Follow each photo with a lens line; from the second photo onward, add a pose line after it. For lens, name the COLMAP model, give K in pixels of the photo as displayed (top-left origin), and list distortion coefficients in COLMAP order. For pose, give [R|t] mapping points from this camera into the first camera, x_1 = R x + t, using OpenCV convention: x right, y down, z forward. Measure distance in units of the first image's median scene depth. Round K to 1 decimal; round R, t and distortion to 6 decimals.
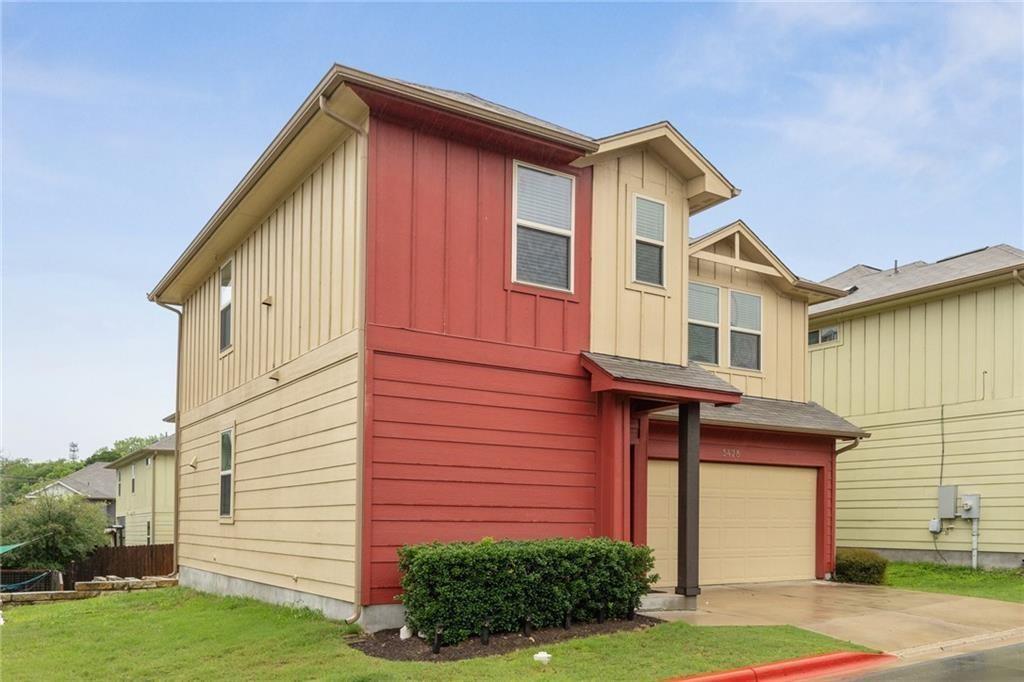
lens RADIAL K [[607.9, 0, 217.6], [0, 607.9, 321.8], [0, 0, 1]] dist [0.001843, 0.000929]
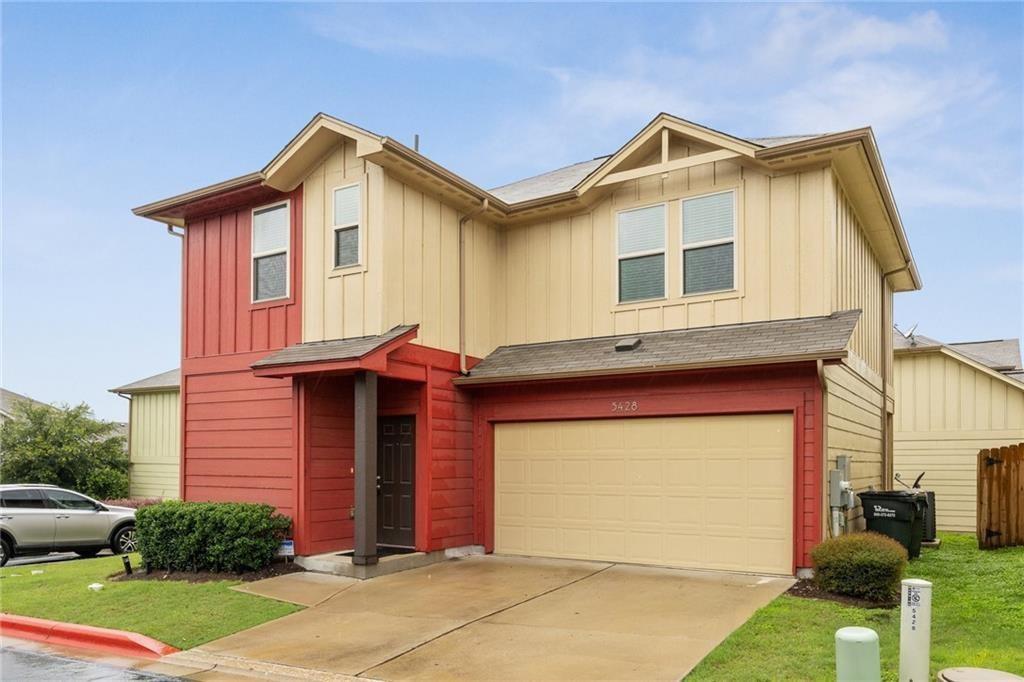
lens RADIAL K [[402.7, 0, 559.1], [0, 402.7, 352.3], [0, 0, 1]] dist [-0.000615, -0.000128]
pose [[0.780718, -0.180864, -0.598137, 1.406042], [0.196380, 0.979715, -0.039920, 0.187495], [0.593224, -0.086296, 0.800399, 0.653914]]
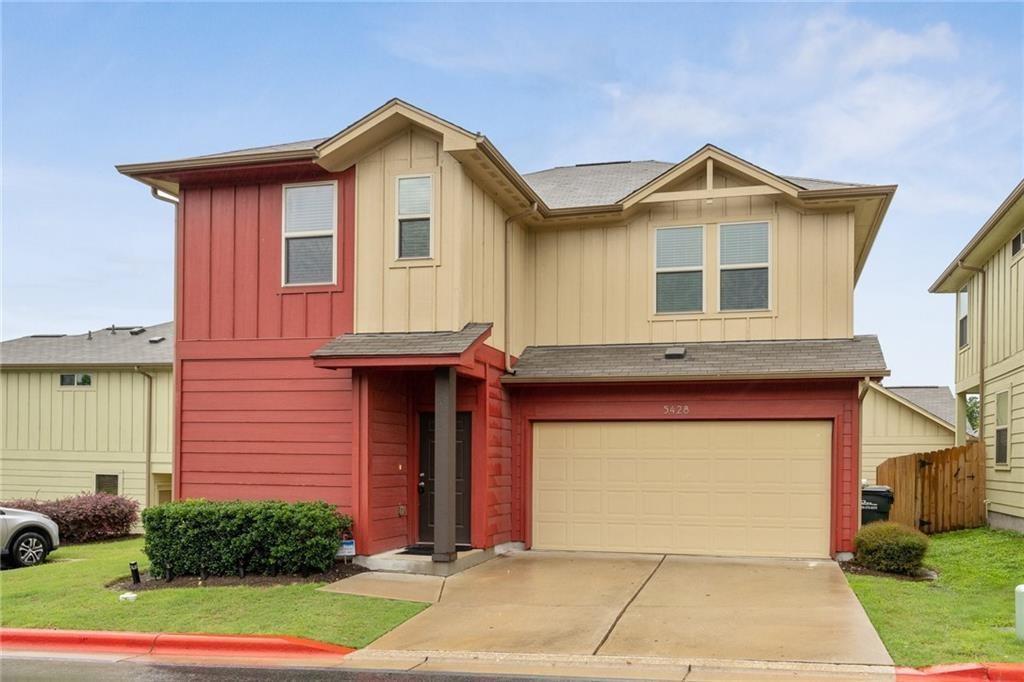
lens RADIAL K [[414.8, 0, 512.6], [0, 414.8, 346.0], [0, 0, 1]] dist [-0.000767, -0.000103]
pose [[0.875866, -0.138680, -0.462198, 1.175720], [0.147788, 0.988879, -0.016649, 0.123913], [0.459366, -0.053725, 0.886621, 0.448571]]
